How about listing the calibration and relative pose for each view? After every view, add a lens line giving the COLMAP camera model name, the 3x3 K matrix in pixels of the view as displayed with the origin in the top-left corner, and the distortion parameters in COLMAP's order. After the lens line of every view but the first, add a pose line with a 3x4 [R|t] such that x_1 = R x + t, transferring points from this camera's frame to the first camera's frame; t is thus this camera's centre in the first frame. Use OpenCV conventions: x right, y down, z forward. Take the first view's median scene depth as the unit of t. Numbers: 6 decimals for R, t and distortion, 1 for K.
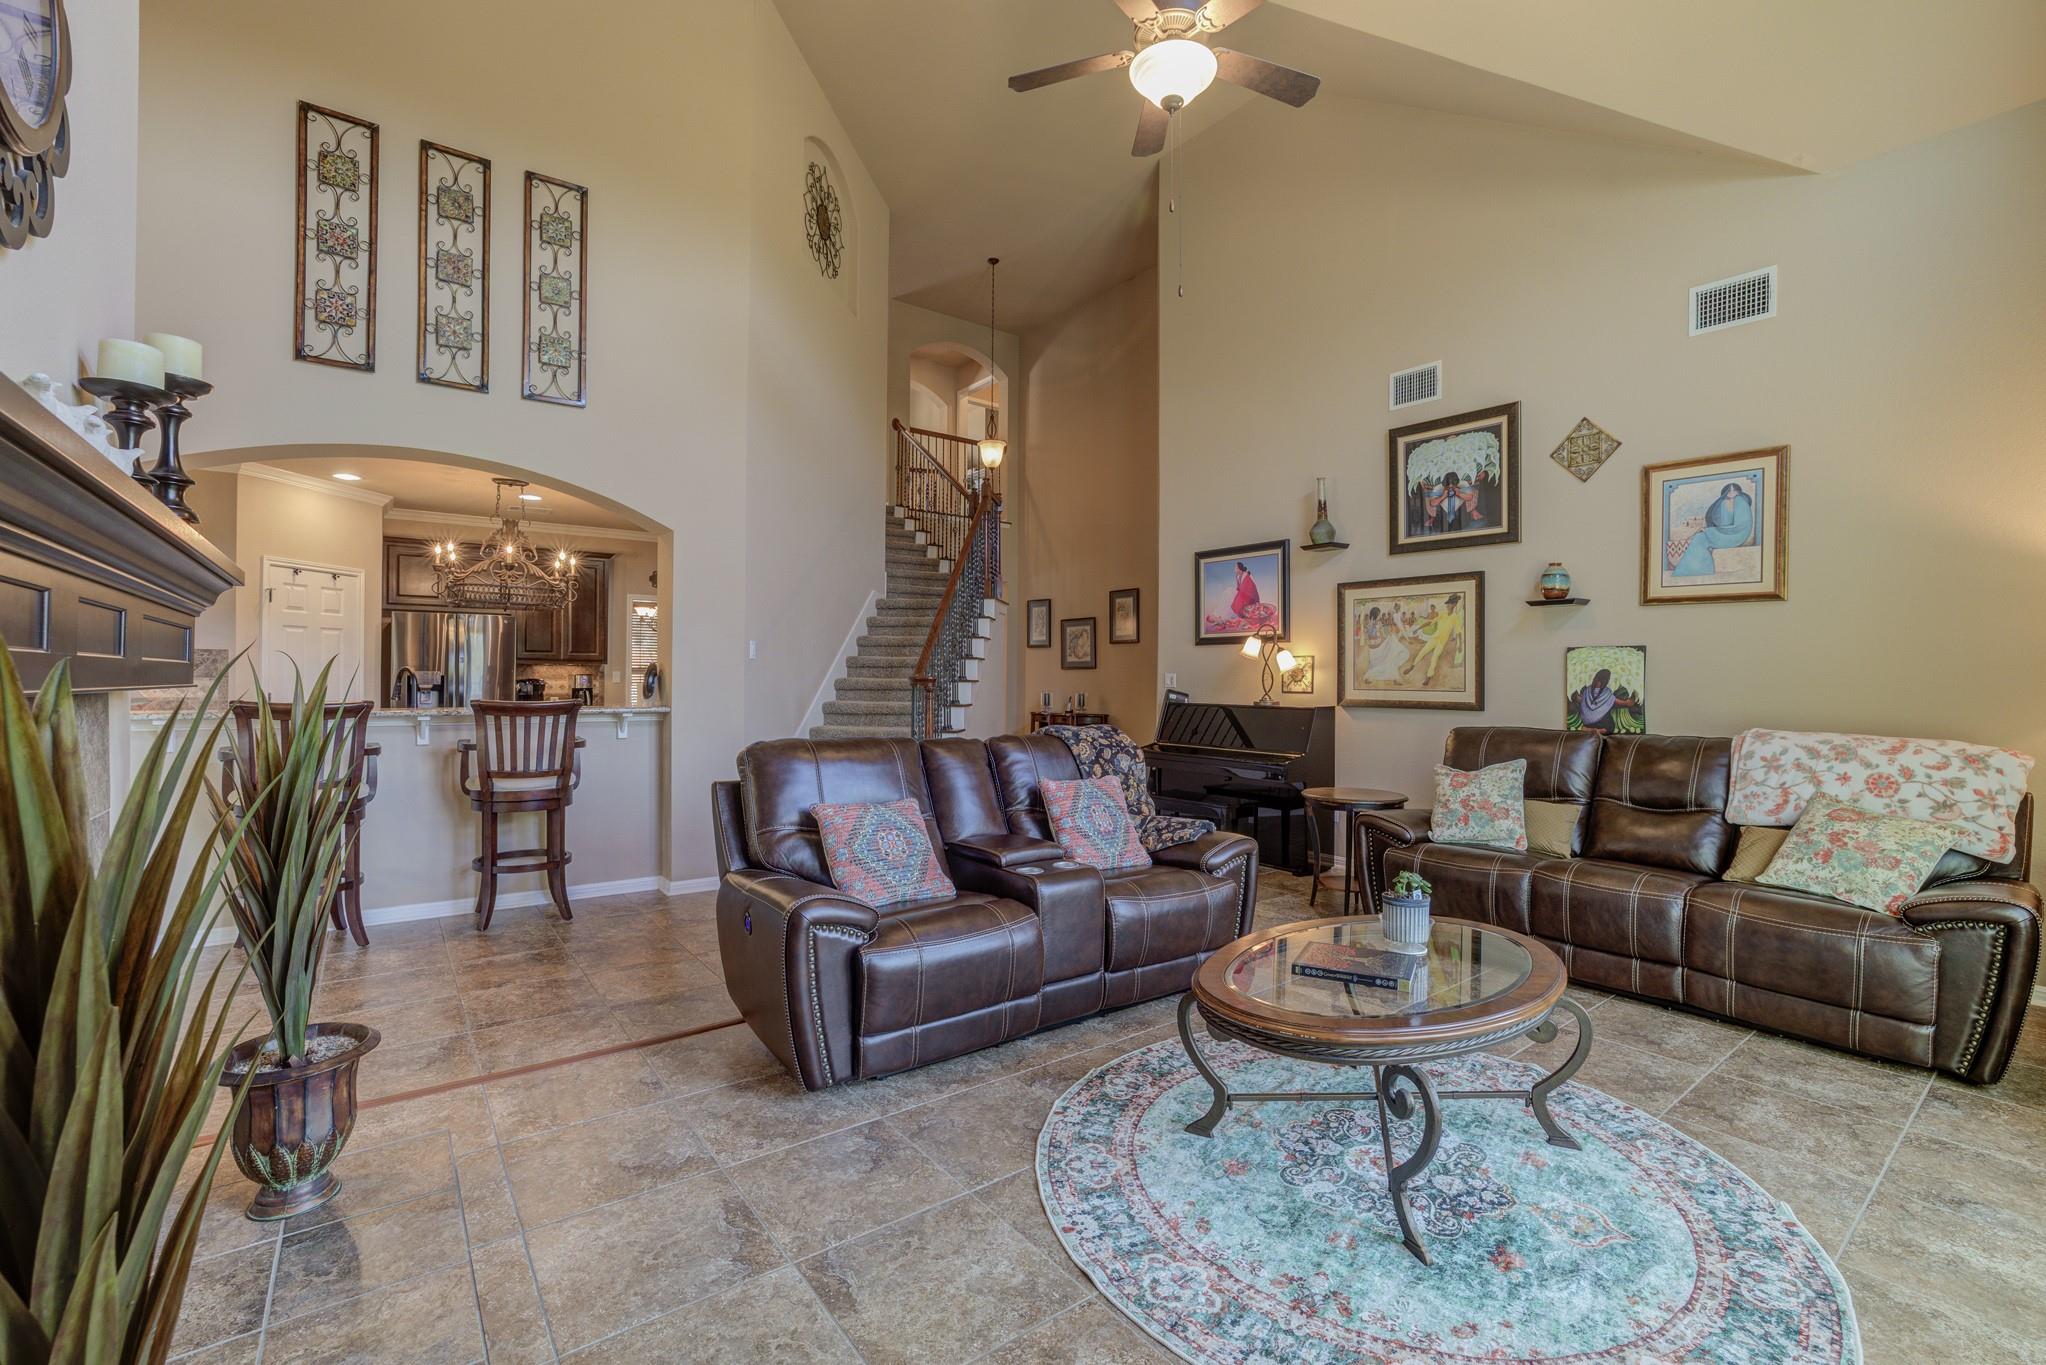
lens RADIAL K [[870.4, 0, 1014.2], [0, 870.4, 686.8], [0, 0, 1]] dist [-0.041135, 0.016458]
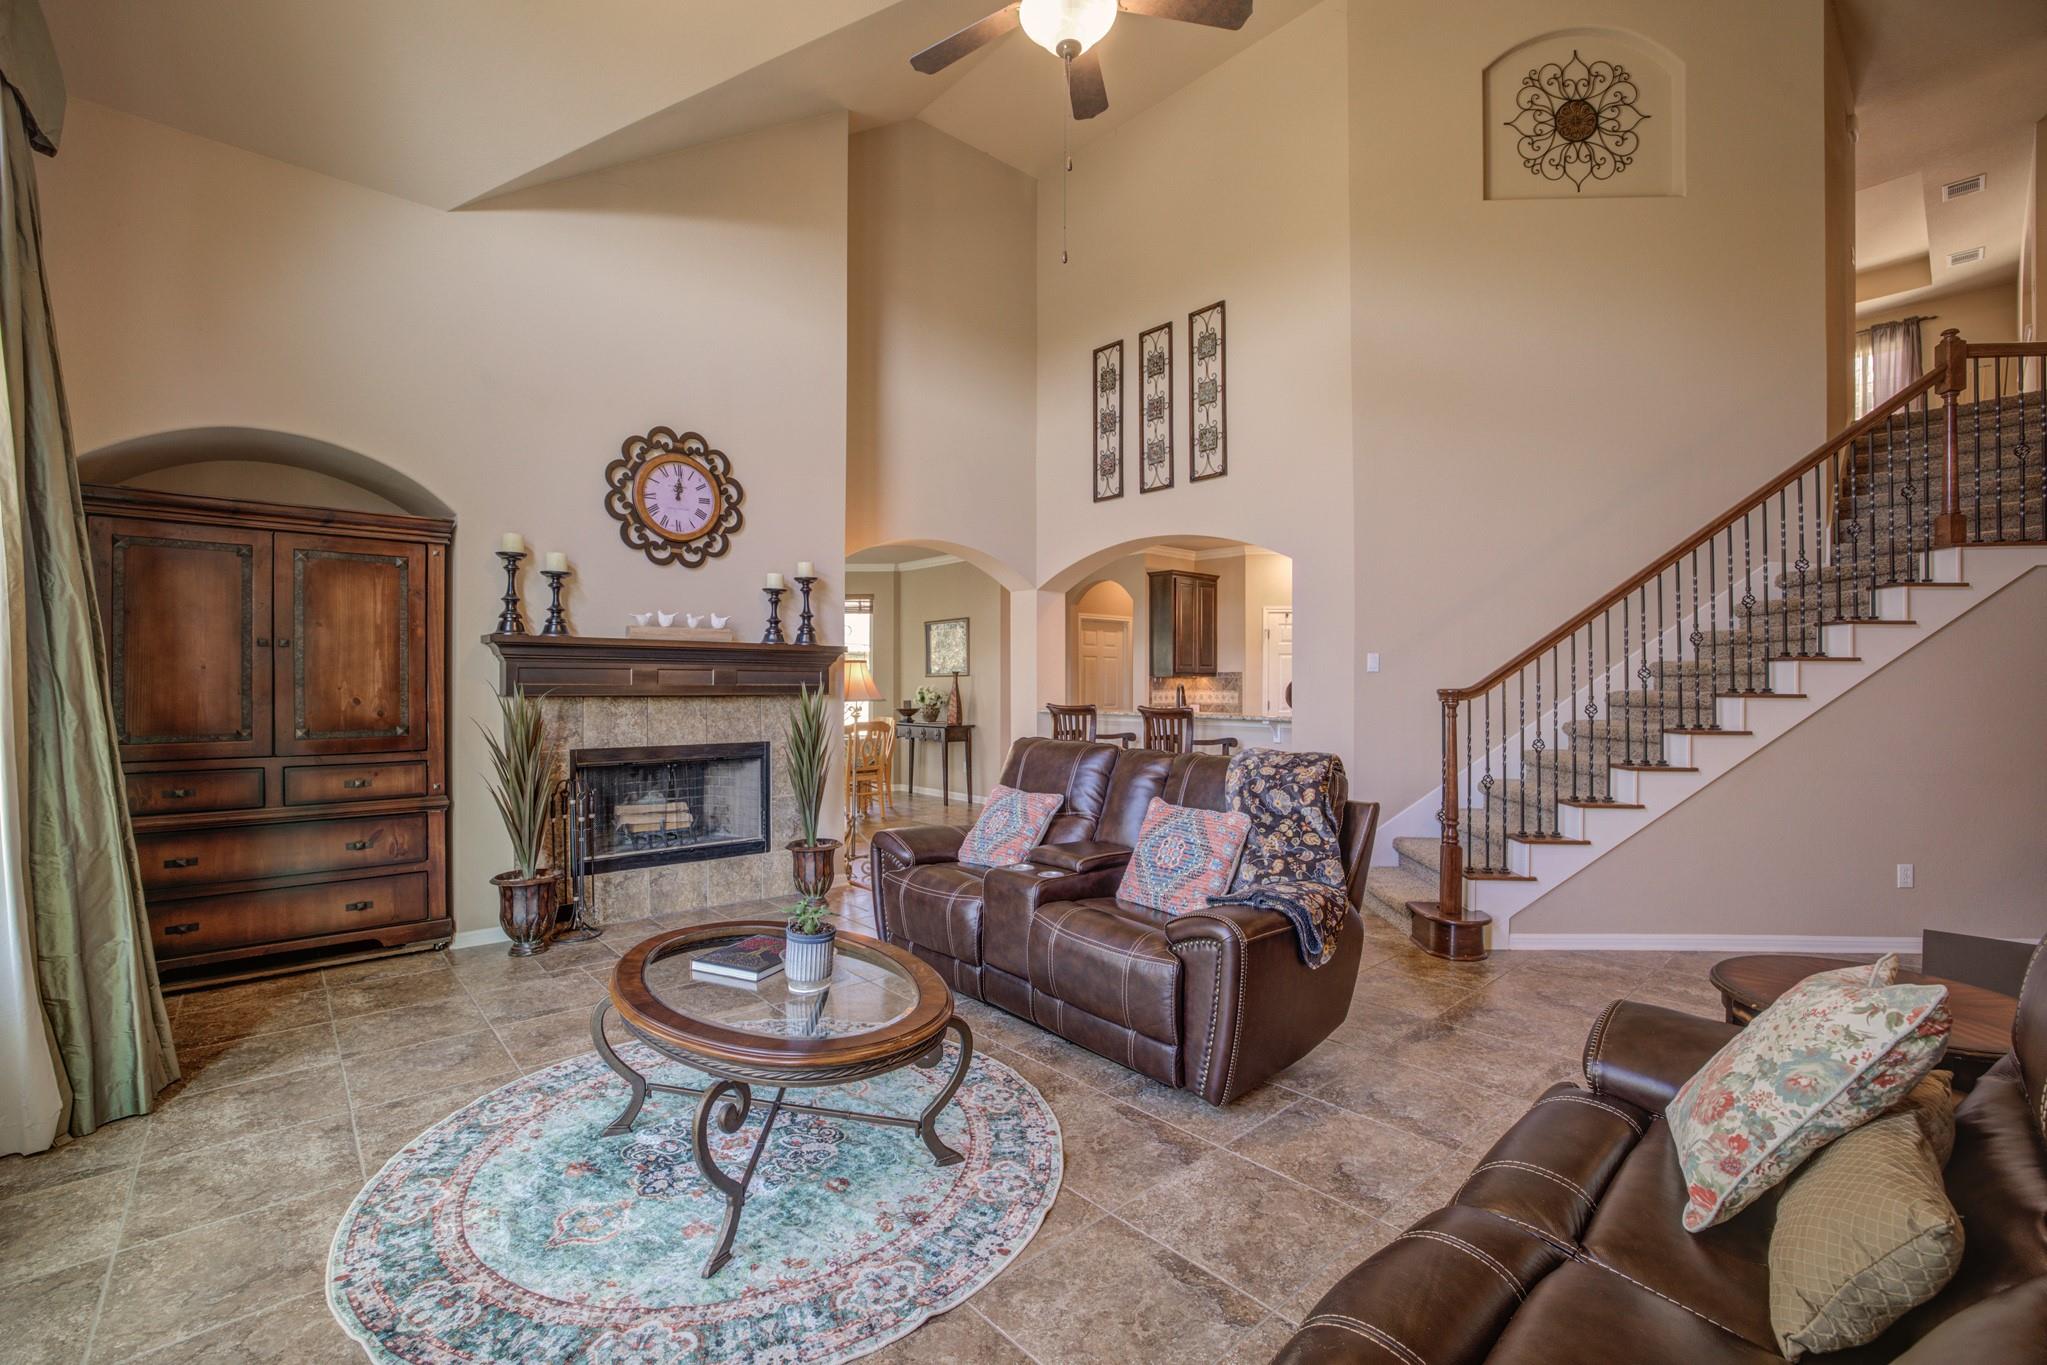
lens RADIAL K [[870.9, 0, 1014.7], [0, 870.9, 686.8], [0, 0, 1]] dist [-0.041135, 0.016458]
pose [[0.082499, -0.007471, -0.996563, 1.573918], [-0.016735, 0.999821, -0.008881, 0.000781], [0.996451, 0.017410, 0.082359, 1.289476]]
